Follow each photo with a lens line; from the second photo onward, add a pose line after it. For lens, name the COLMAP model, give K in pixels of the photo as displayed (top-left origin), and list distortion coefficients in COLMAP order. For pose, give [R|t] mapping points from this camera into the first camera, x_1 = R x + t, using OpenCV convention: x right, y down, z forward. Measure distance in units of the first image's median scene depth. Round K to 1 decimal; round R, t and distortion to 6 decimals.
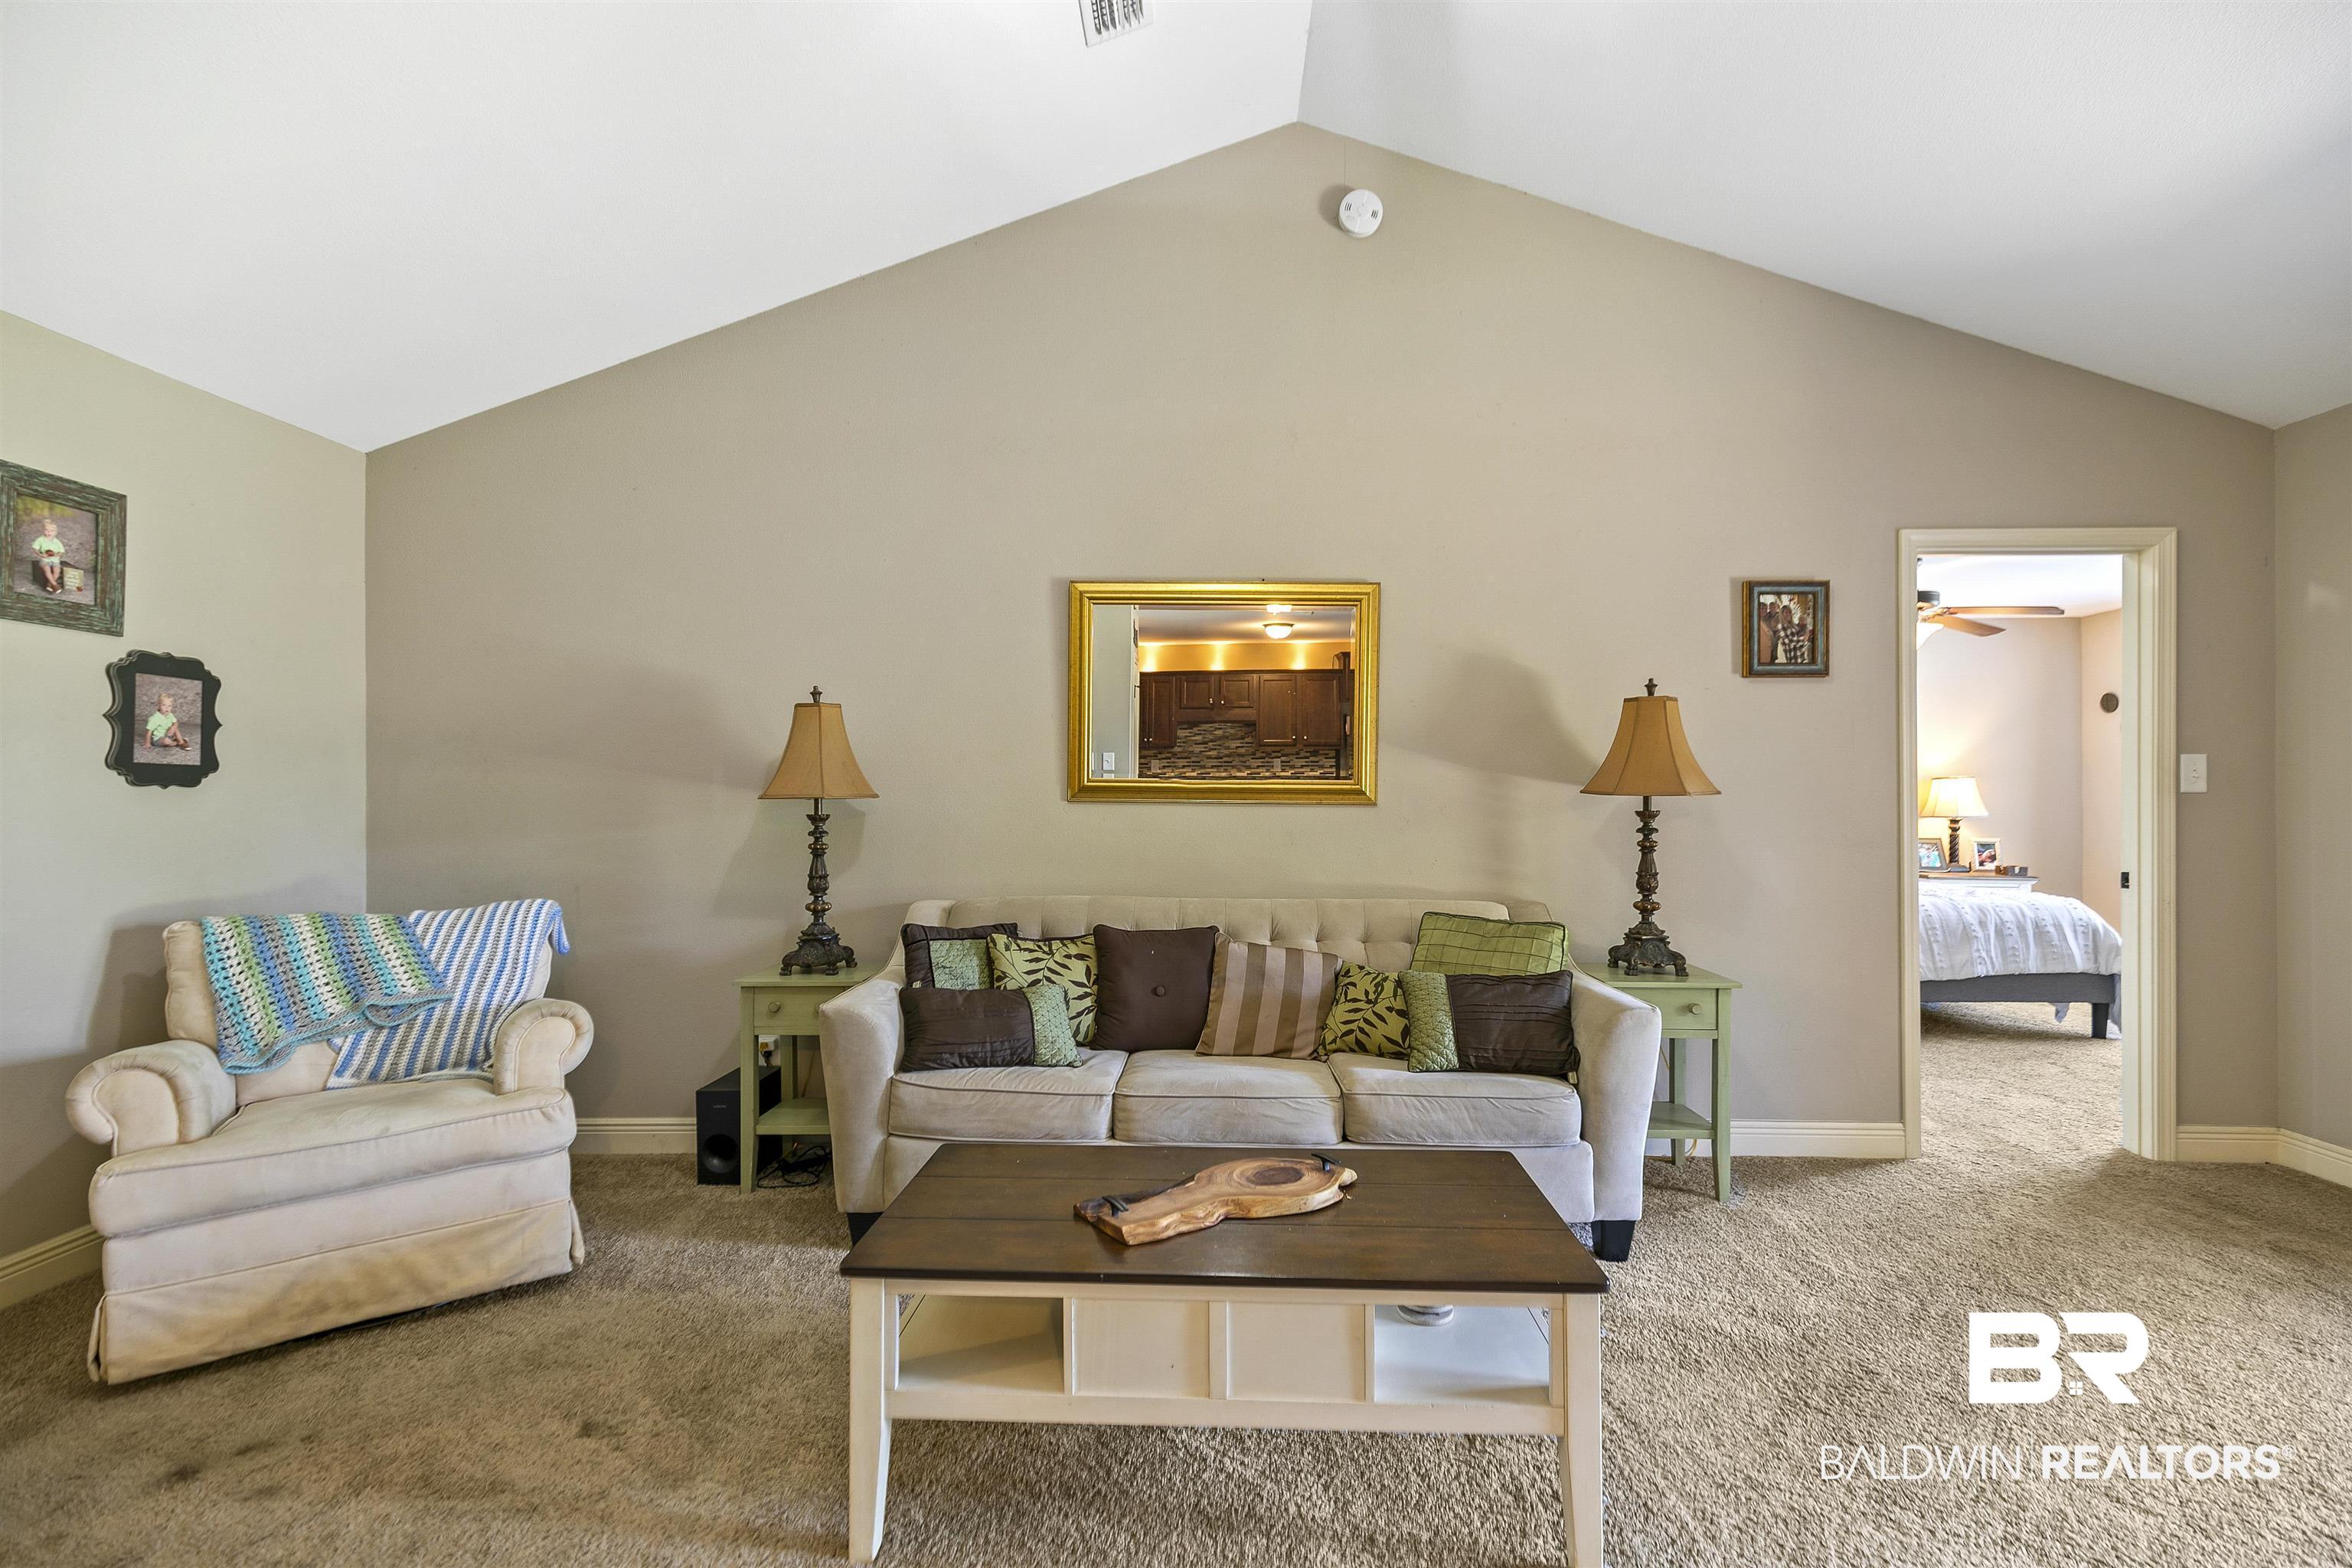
lens RADIAL K [[1064.9, 0, 1181.2], [0, 1064.9, 792.8], [0, 0, 1]] dist [0.010806, -0.001809]
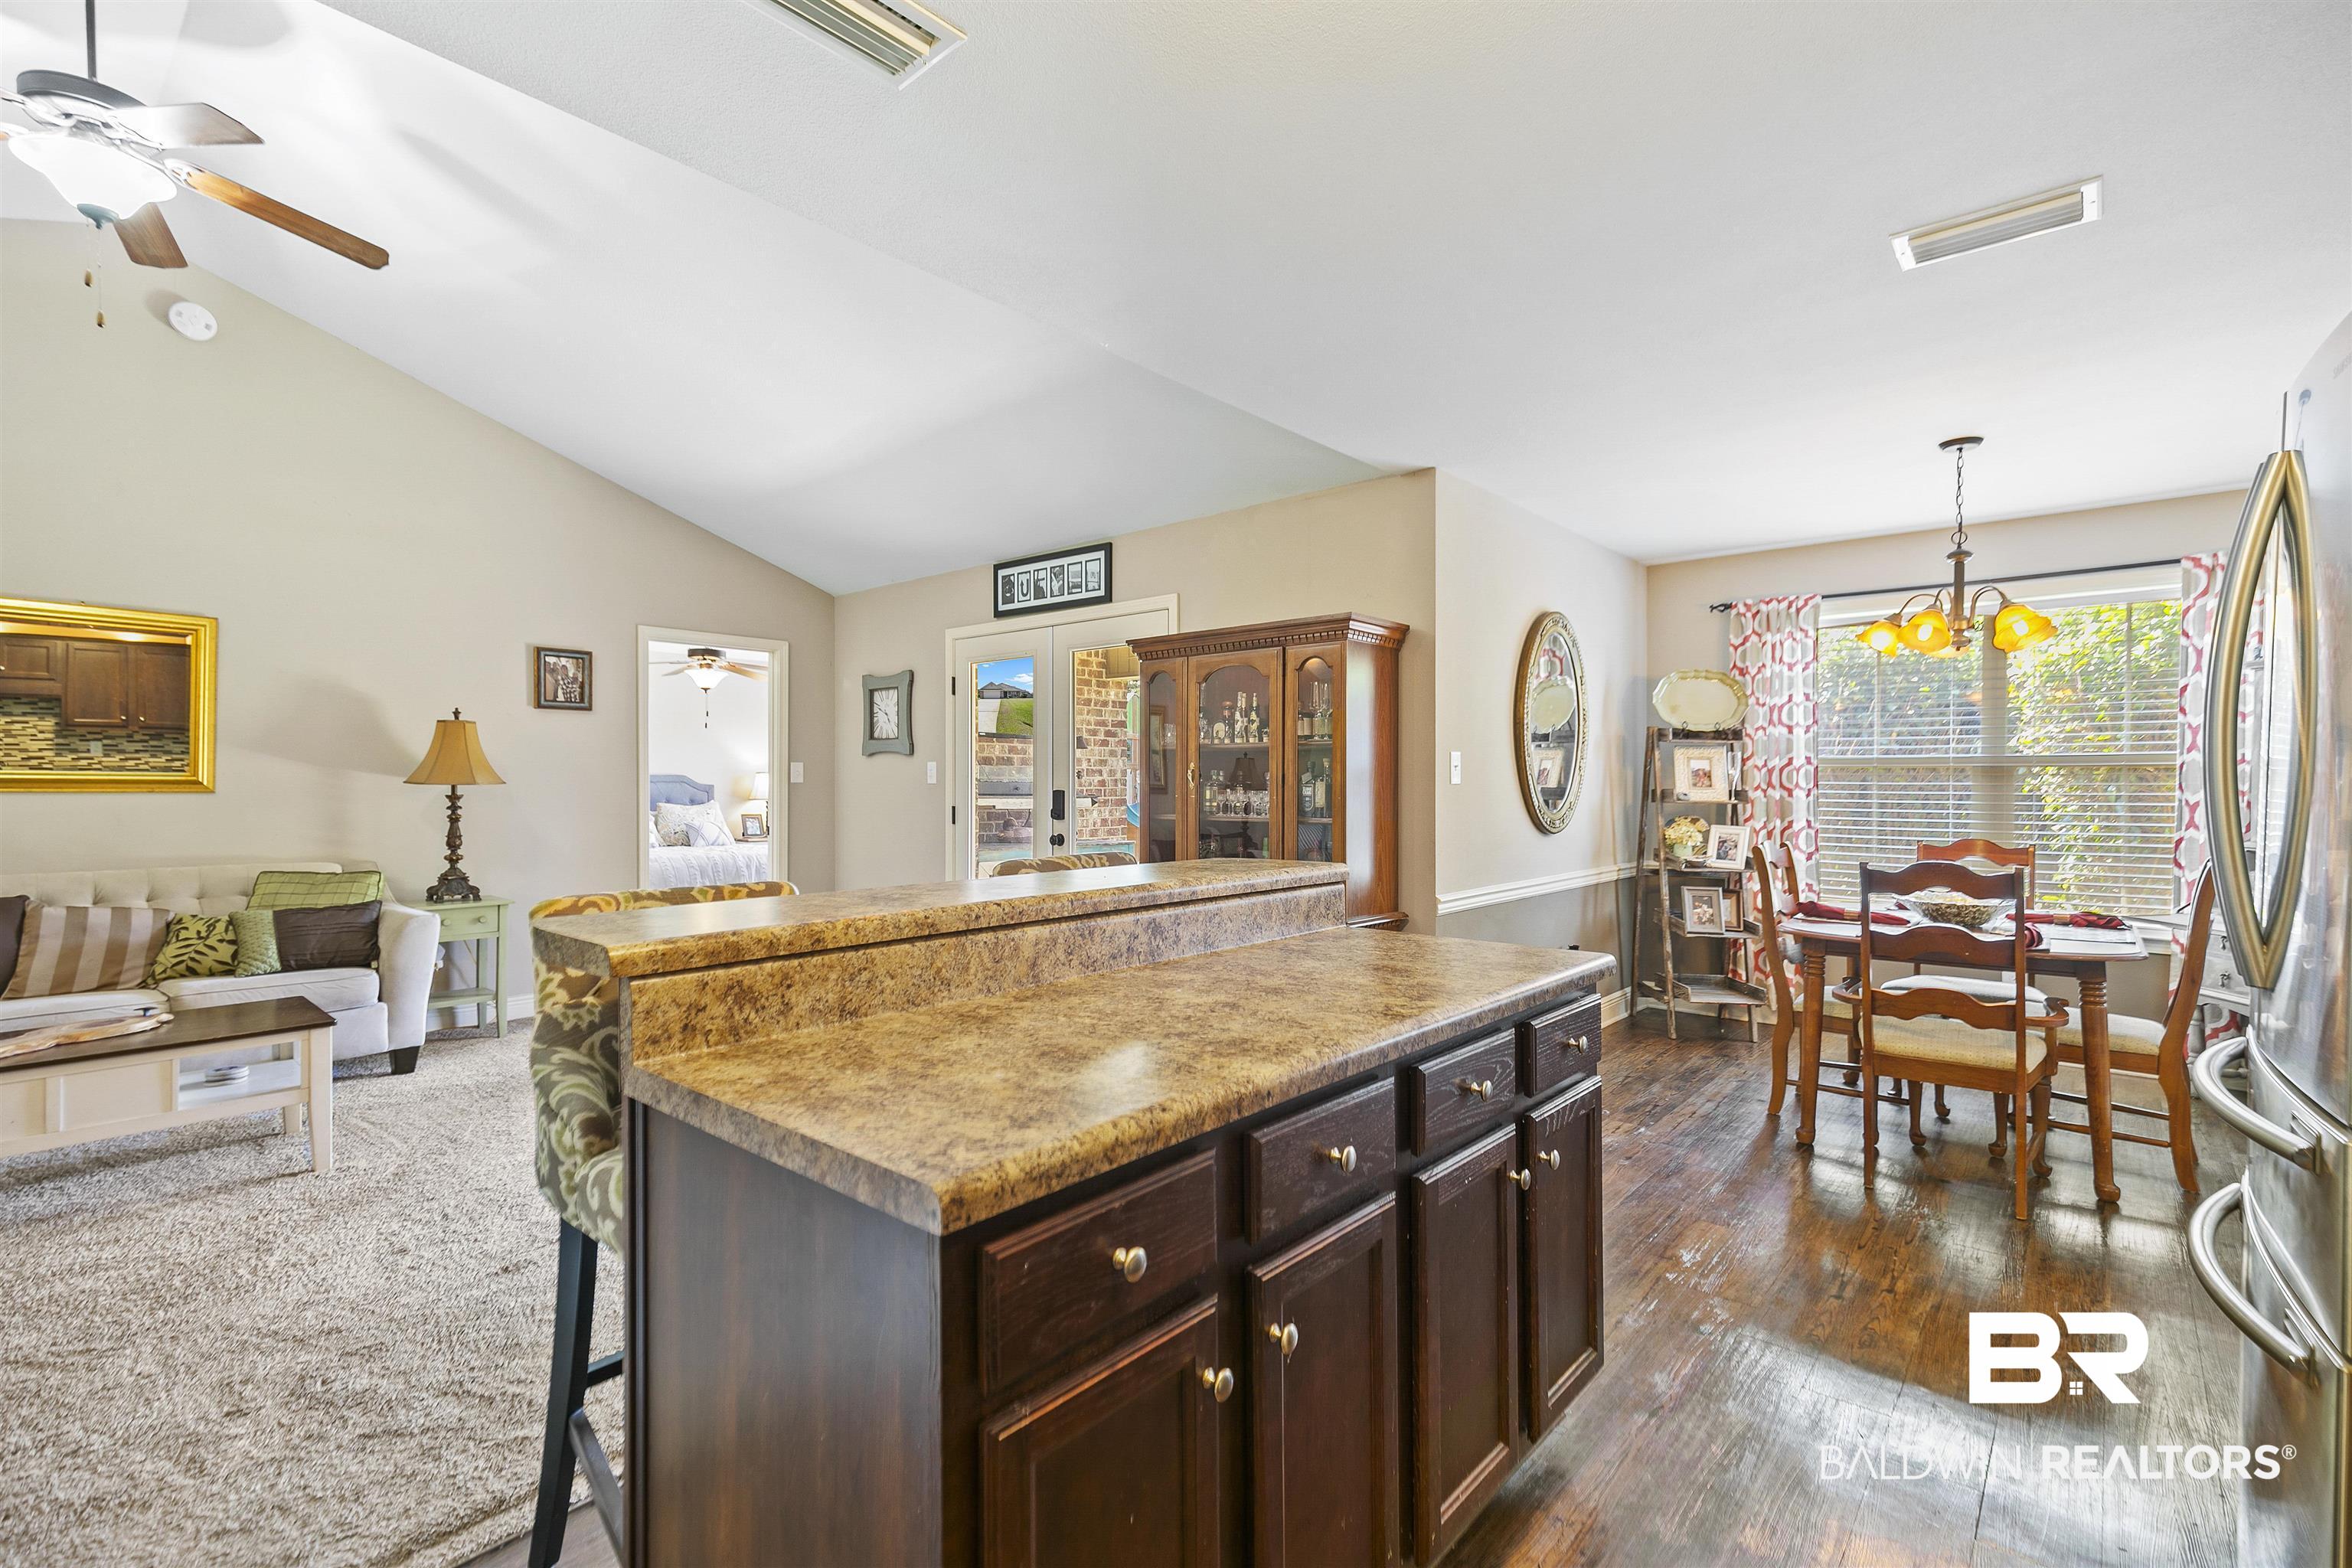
lens RADIAL K [[1064.9, 0, 1201.0], [0, 1064.9, 788.3], [0, 0, 1]] dist [0.010806, -0.001809]
pose [[0.628451, -0.002023, 0.777847, -0.077668], [-0.001277, 0.999993, 0.003632, 0.000921], [-0.777848, -0.003275, 0.628444, -0.776439]]
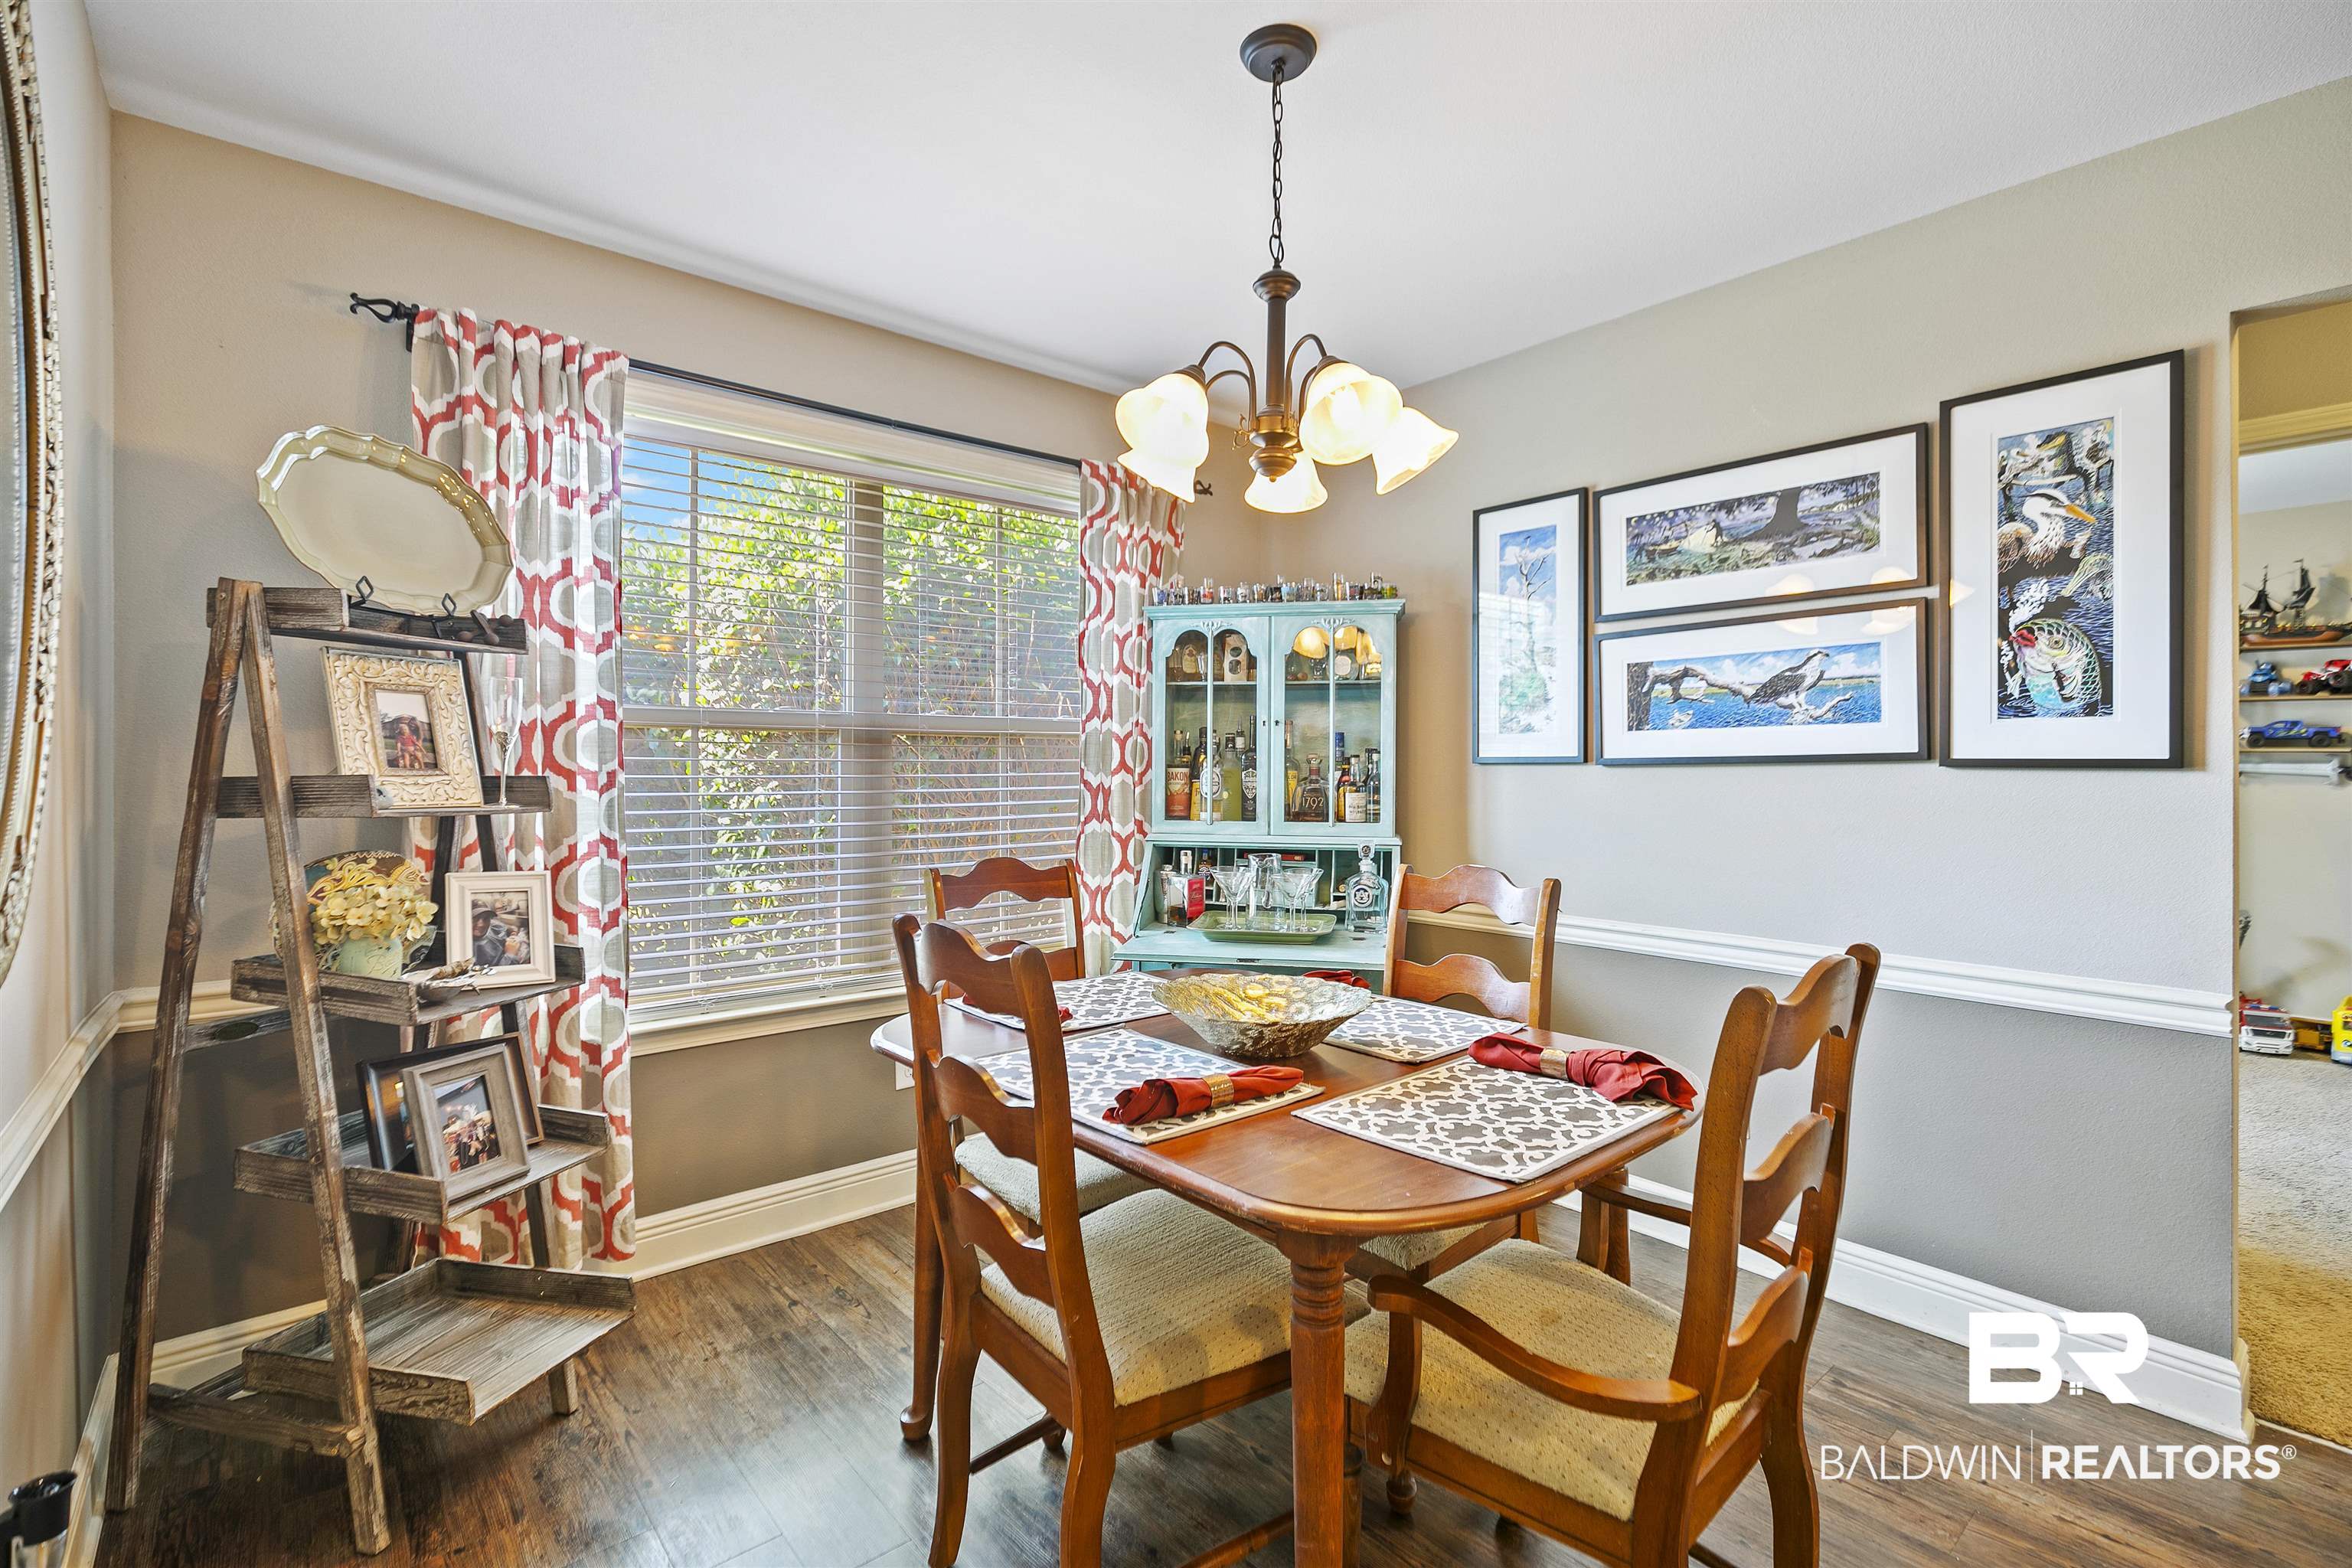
lens RADIAL K [[1064.9, 0, 1107.0], [0, 1064.9, 771.3], [0, 0, 1]] dist [0.010806, -0.001809]
pose [[-0.649664, -0.000922, 0.760221, 0.958017], [-0.001487, 0.999999, -0.000058, 0.004803], [-0.760220, -0.001168, -0.649664, -0.266231]]
